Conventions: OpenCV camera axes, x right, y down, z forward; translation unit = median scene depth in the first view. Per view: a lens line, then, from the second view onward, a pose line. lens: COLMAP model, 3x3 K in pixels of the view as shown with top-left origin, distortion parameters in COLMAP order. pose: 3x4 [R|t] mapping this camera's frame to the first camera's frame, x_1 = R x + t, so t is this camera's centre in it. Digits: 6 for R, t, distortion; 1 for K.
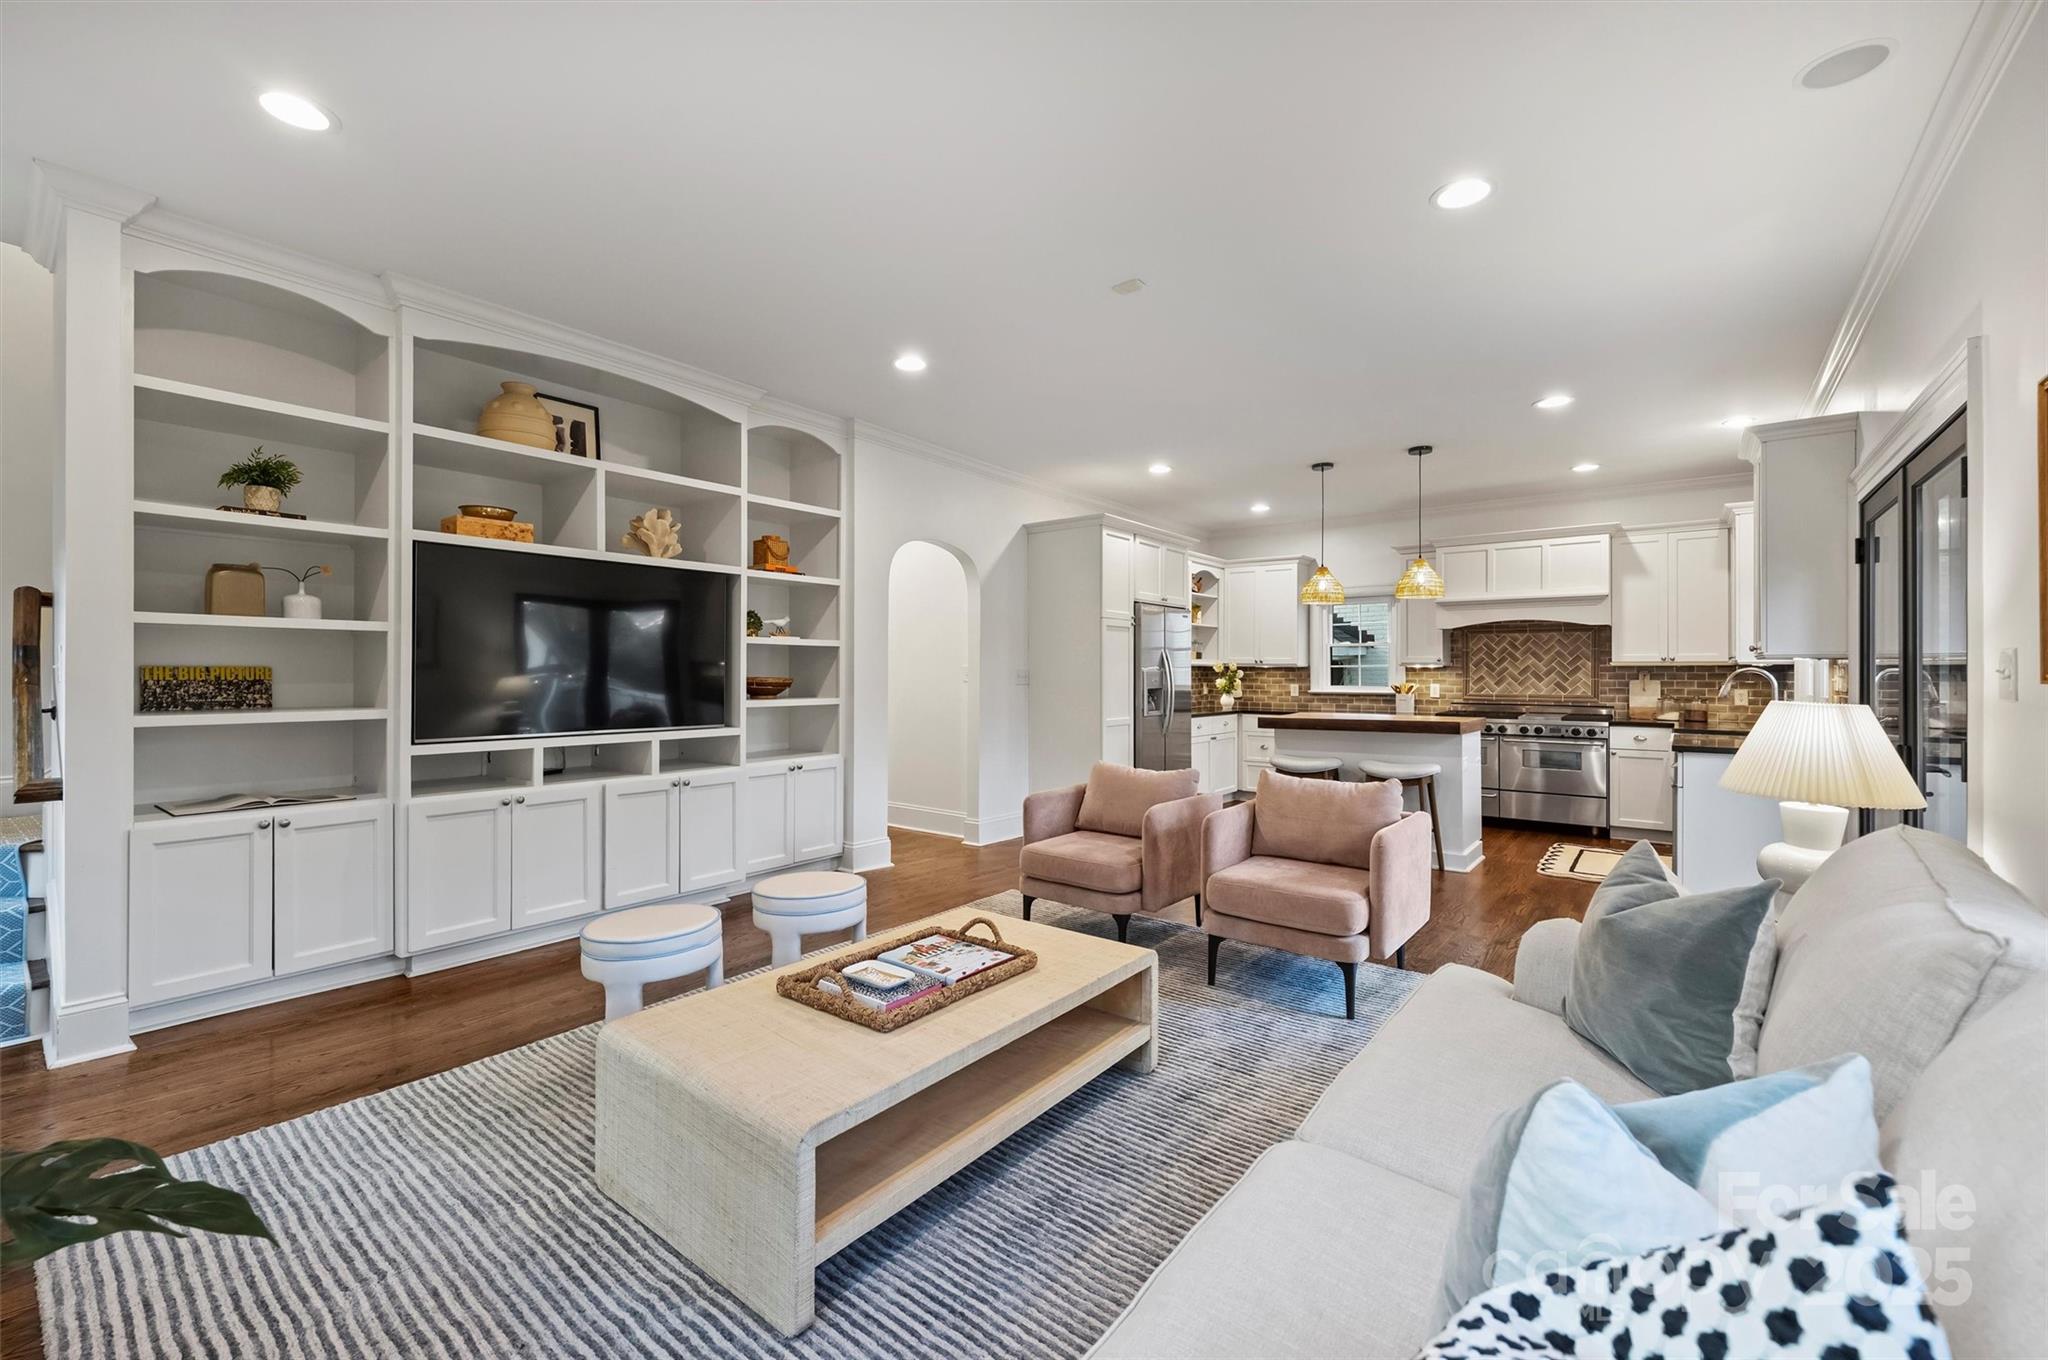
lens RADIAL K [[825.0, 0, 1036.0], [0, 825.0, 667.4], [0, 0, 1]] dist [0.003073, -0.000728]
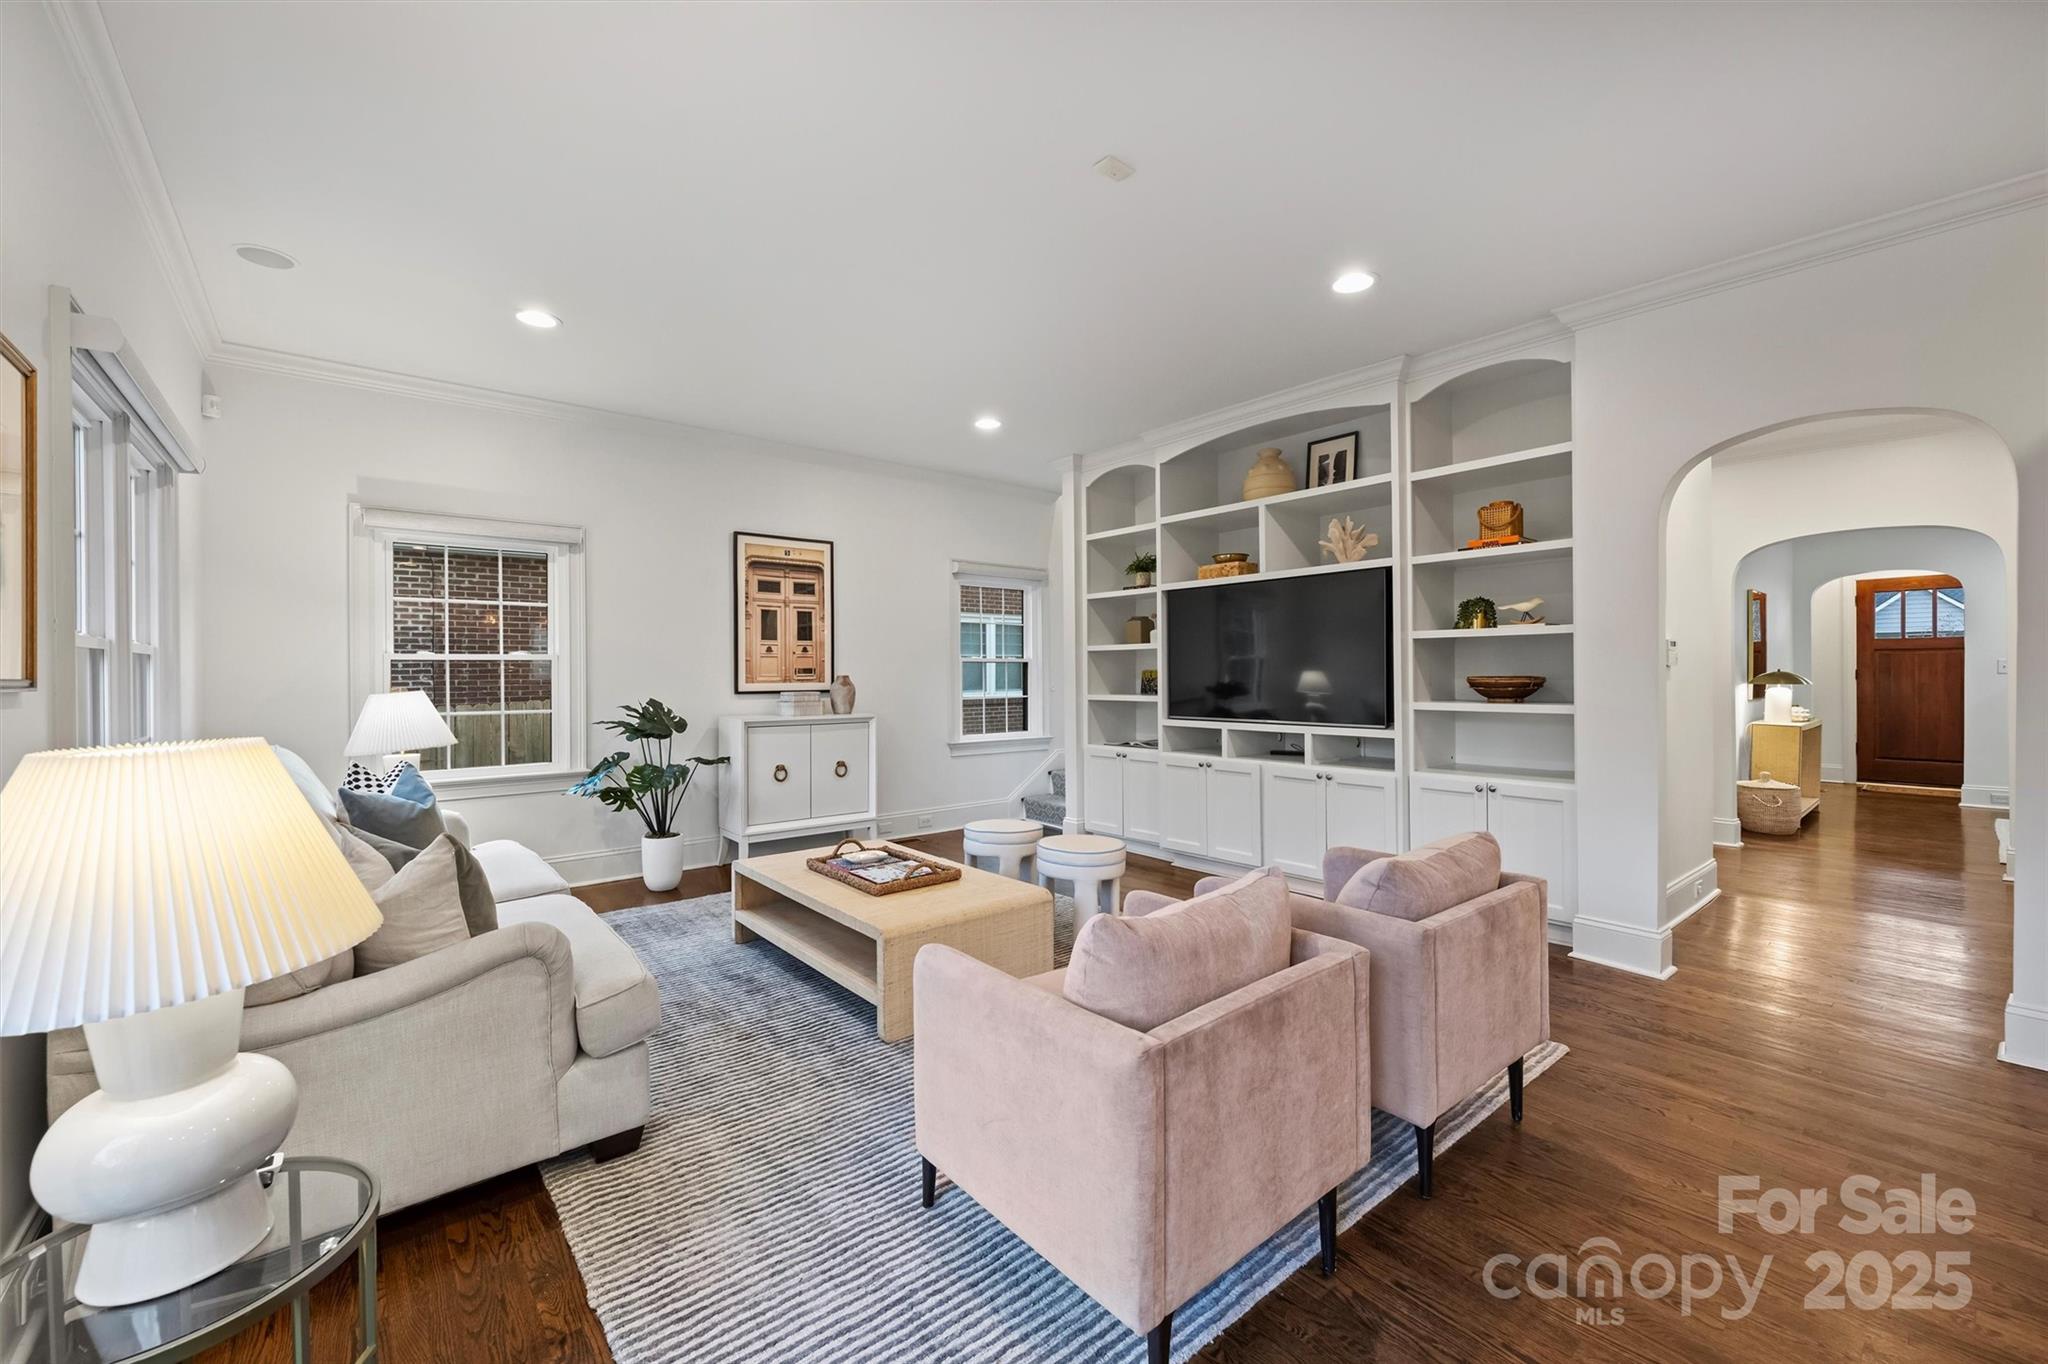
lens RADIAL K [[825.0, 0, 1006.0], [0, 825.0, 676.9], [0, 0, 1]] dist [0.003073, -0.000728]
pose [[-0.226497, 0.003975, -0.974004, 0.458543], [0.014960, 0.999888, 0.000602, 0.003888], [0.973897, -0.014434, -0.226531, 0.556851]]
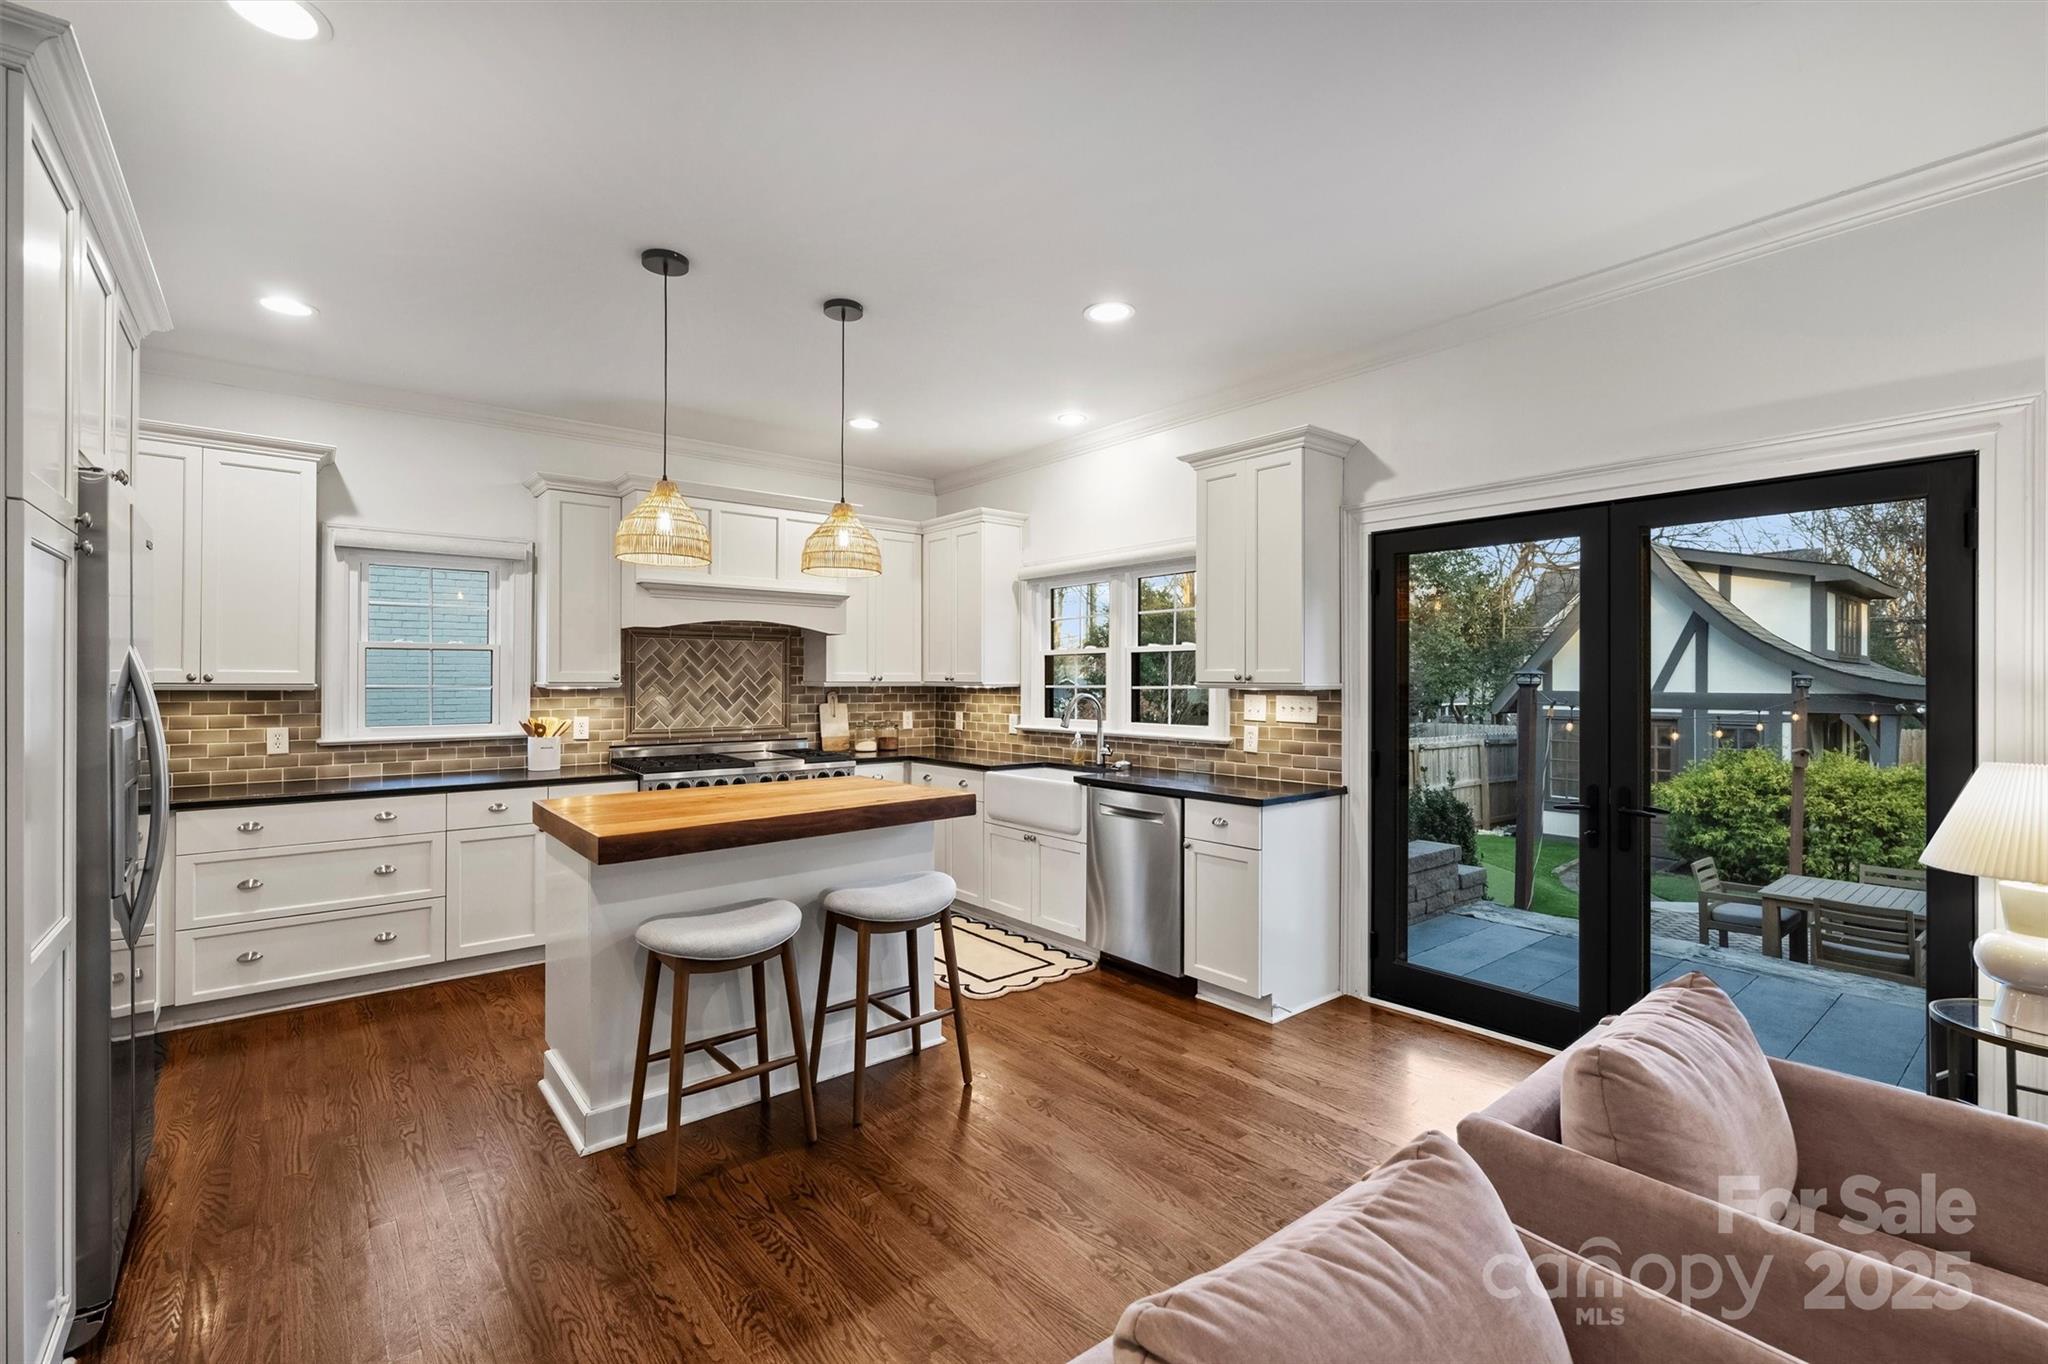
lens RADIAL K [[892.5, 0, 944.1], [0, 892.5, 674.0], [0, 0, 1]] dist [-0.001546, 0.000836]
pose [[0.257102, -0.000511, 0.966384, -0.086133], [-0.007112, 0.999972, 0.002420, -0.016547], [-0.966358, -0.007495, 0.257091, 0.678749]]
